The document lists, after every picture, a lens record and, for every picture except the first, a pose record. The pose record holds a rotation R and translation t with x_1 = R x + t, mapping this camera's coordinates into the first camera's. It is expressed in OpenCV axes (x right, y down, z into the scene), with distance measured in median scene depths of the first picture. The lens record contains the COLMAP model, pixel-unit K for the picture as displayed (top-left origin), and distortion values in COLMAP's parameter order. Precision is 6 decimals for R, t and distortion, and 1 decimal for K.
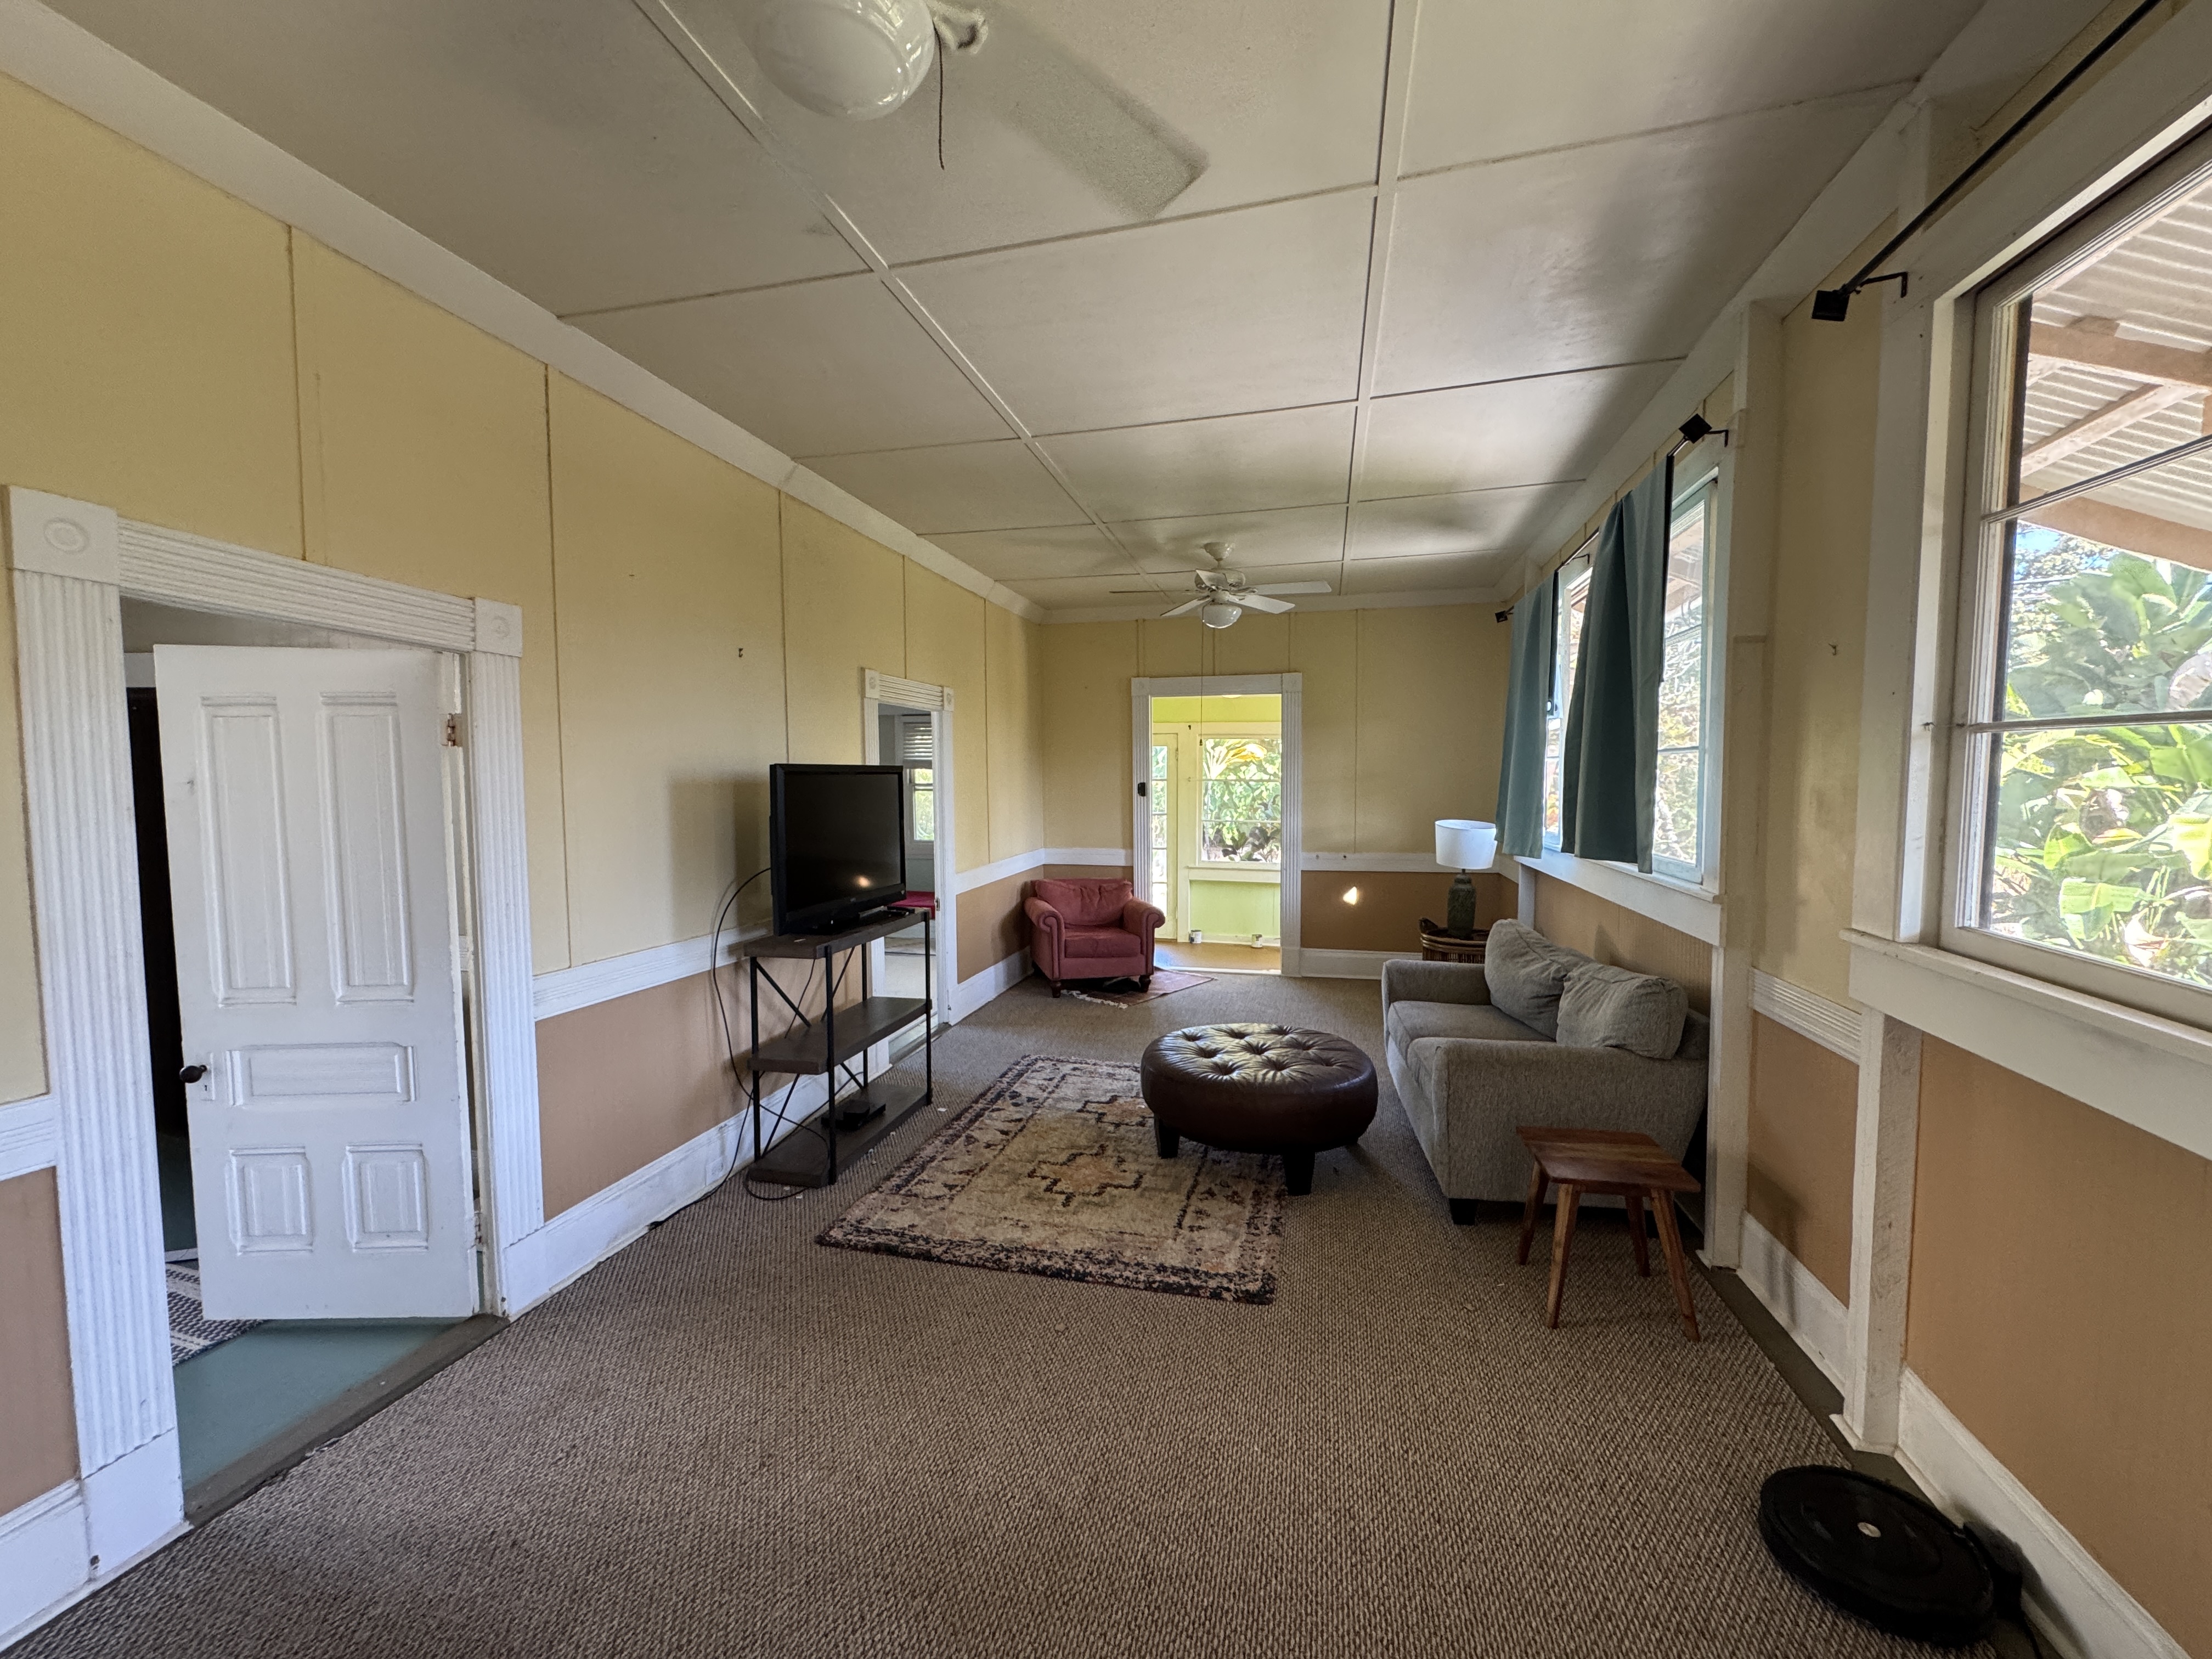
lens RADIAL K [[884.9, 0, 1101.2], [0, 884.9, 823.6], [0, 0, 1]] dist [-0.002646, -0.000430]
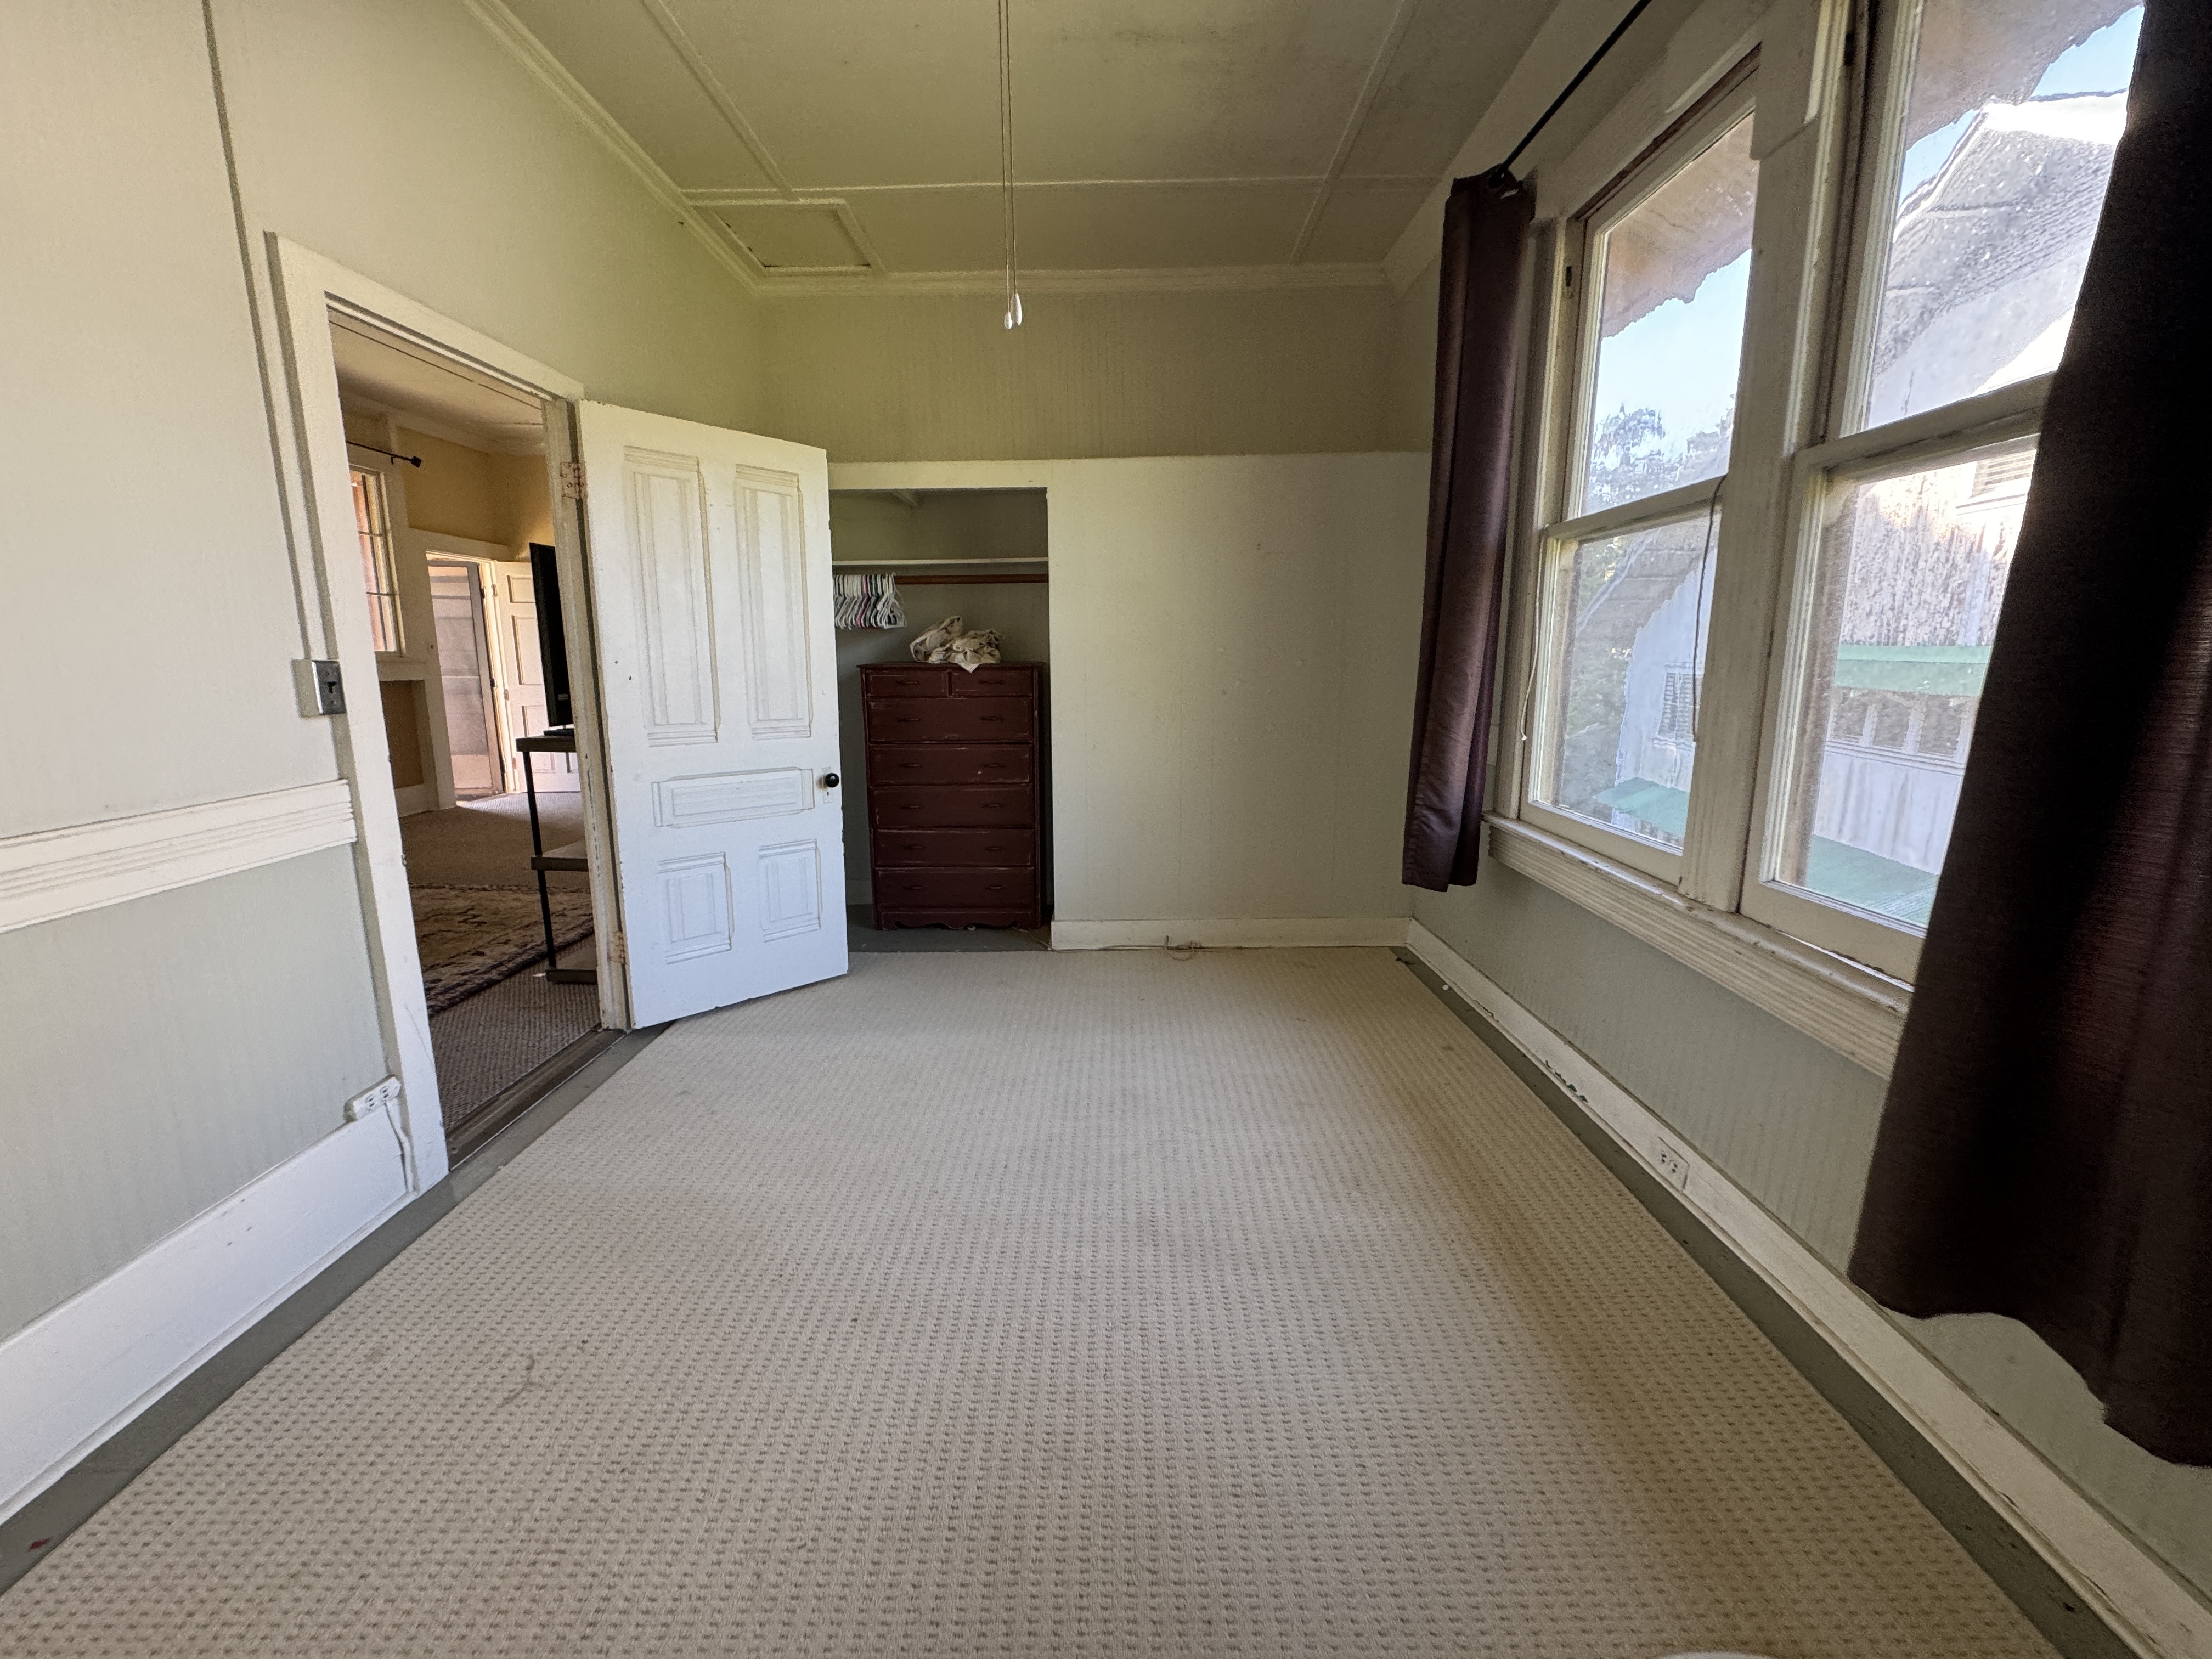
lens RADIAL K [[884.9, 0, 1103.8], [0, 884.9, 828.0], [0, 0, 1]] dist [-0.002646, -0.000430]
pose [[-0.973099, 0.046350, -0.225676, -0.535996], [-0.010876, 0.969219, 0.245958, -0.021219], [0.230130, 0.241796, -0.942642, 1.947335]]
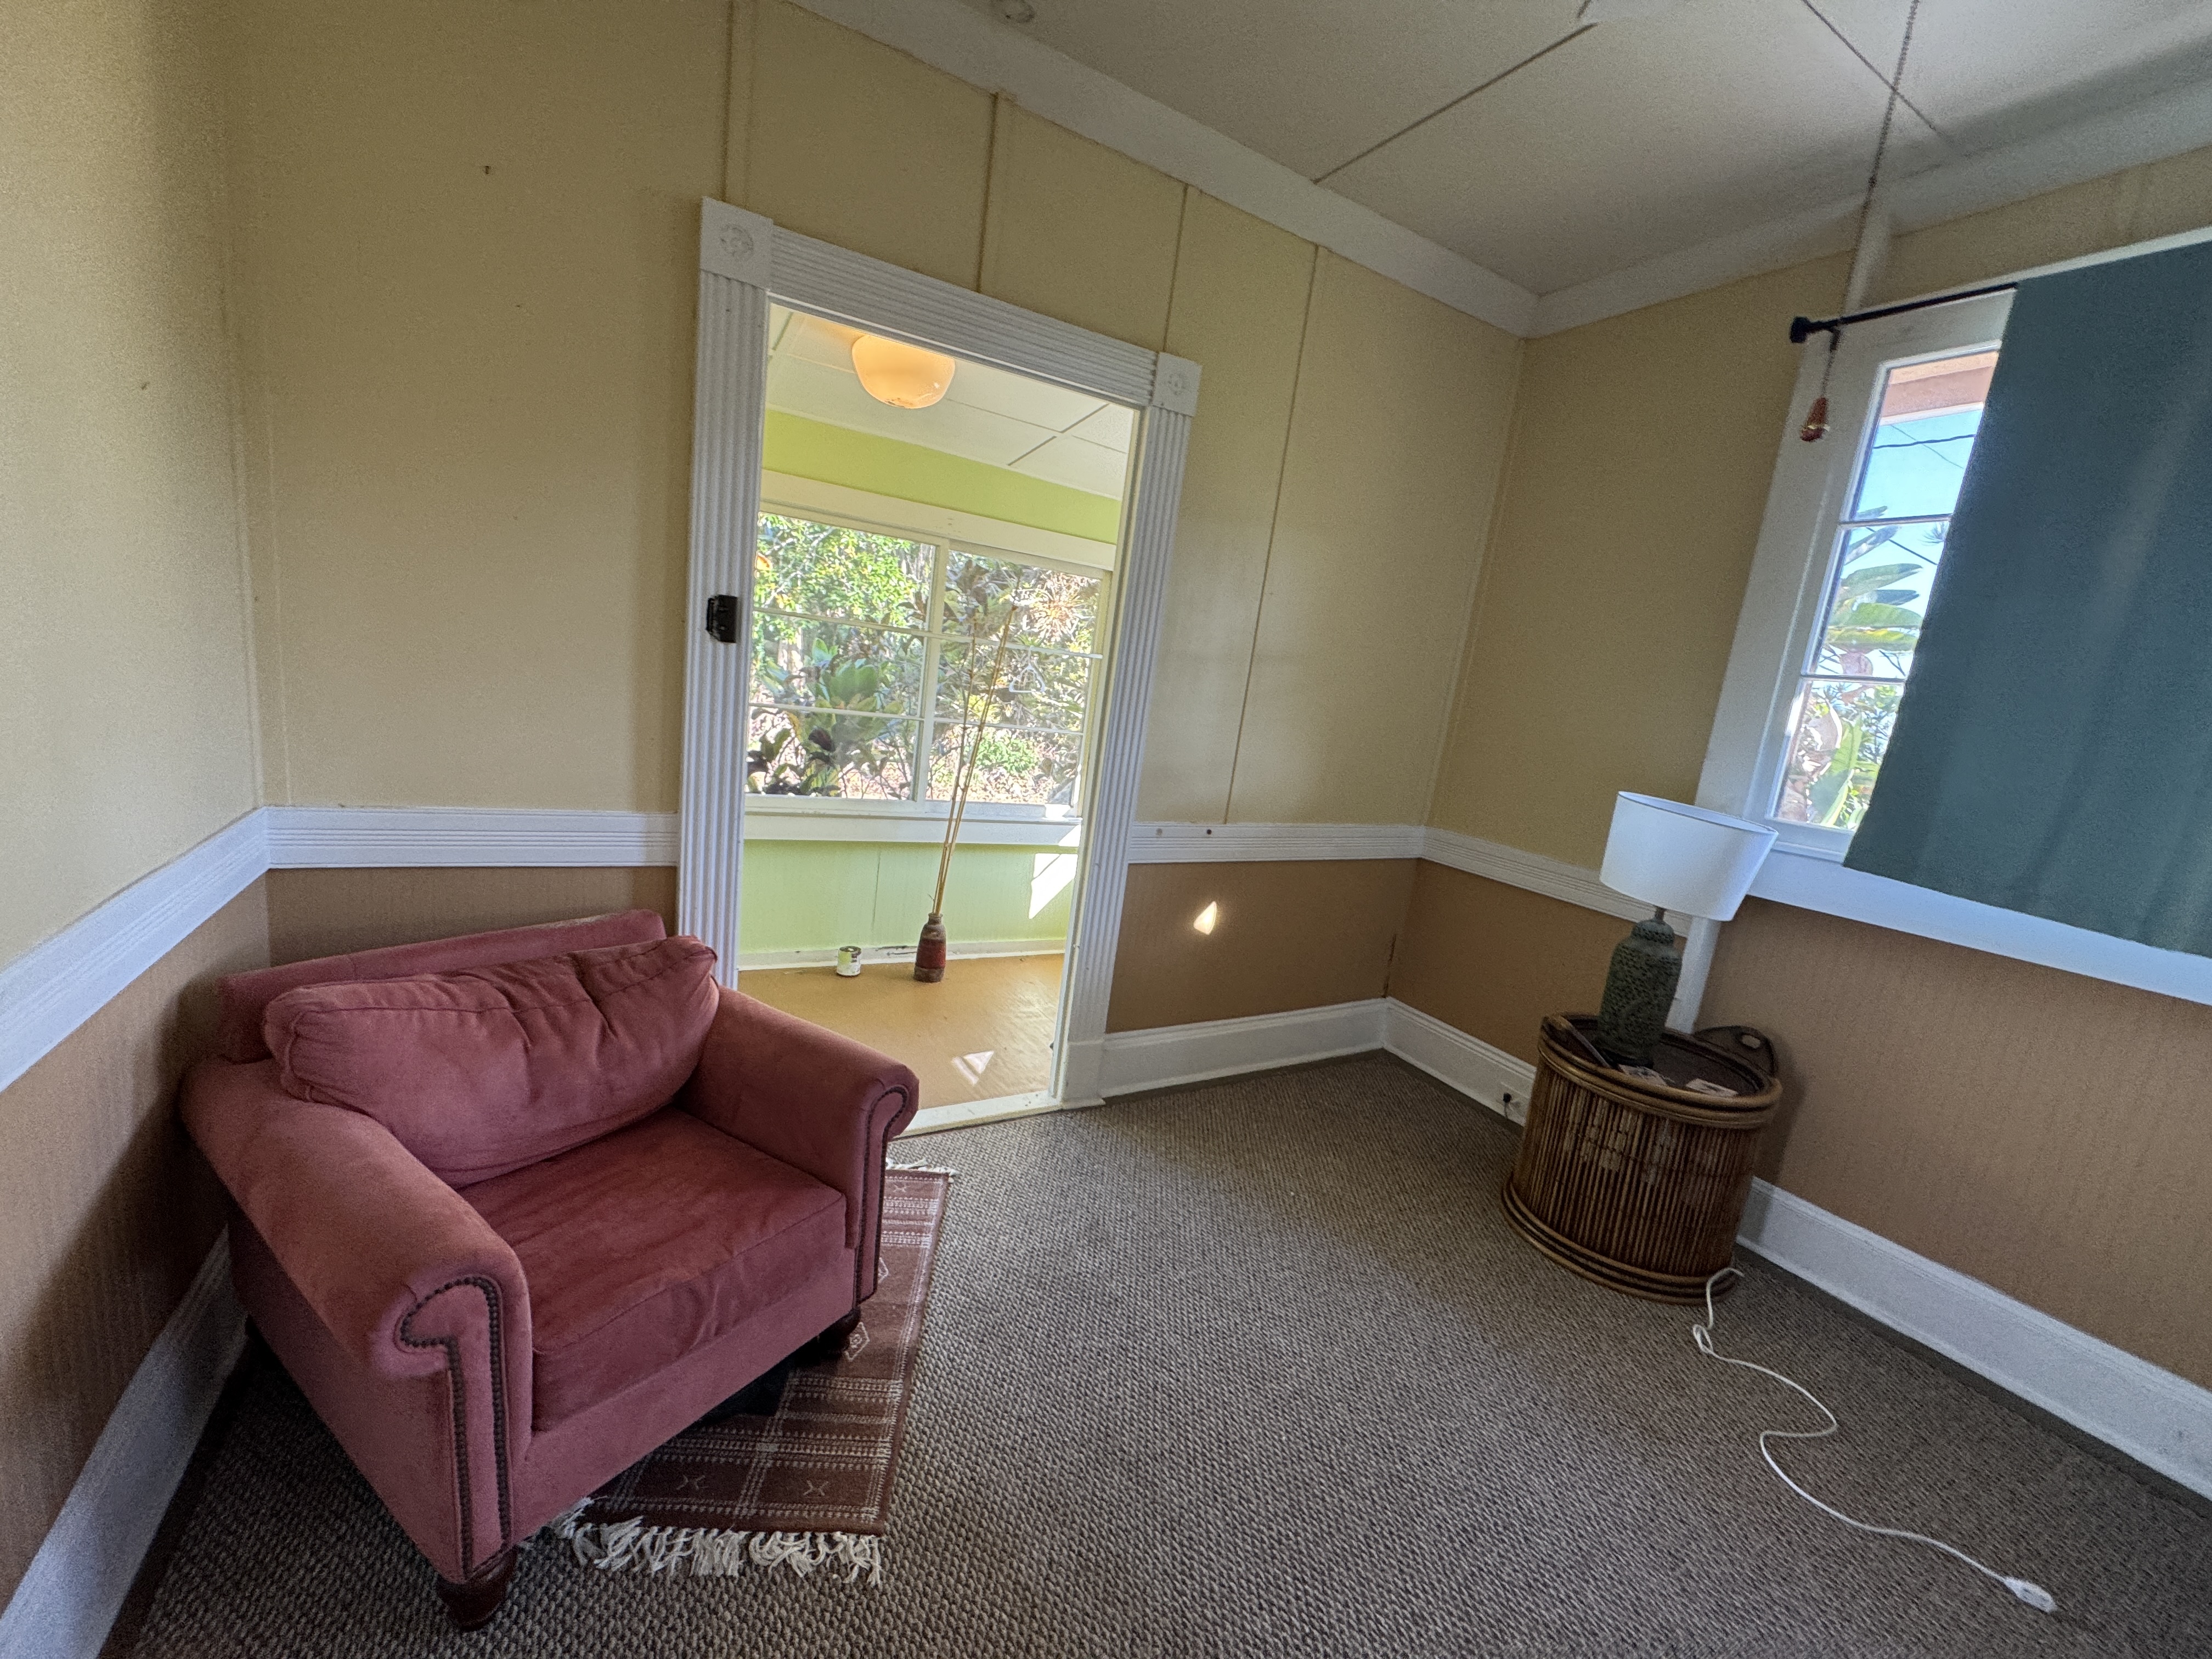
lens RADIAL K [[884.9, 0, 1116.3], [0, 884.9, 836.5], [0, 0, 1]] dist [-0.002646, -0.000430]
pose [[0.709956, -0.044338, 0.702849, -0.128303], [-0.083586, 0.985657, 0.146610, -0.037890], [-0.699268, -0.162835, 0.696067, 1.228450]]
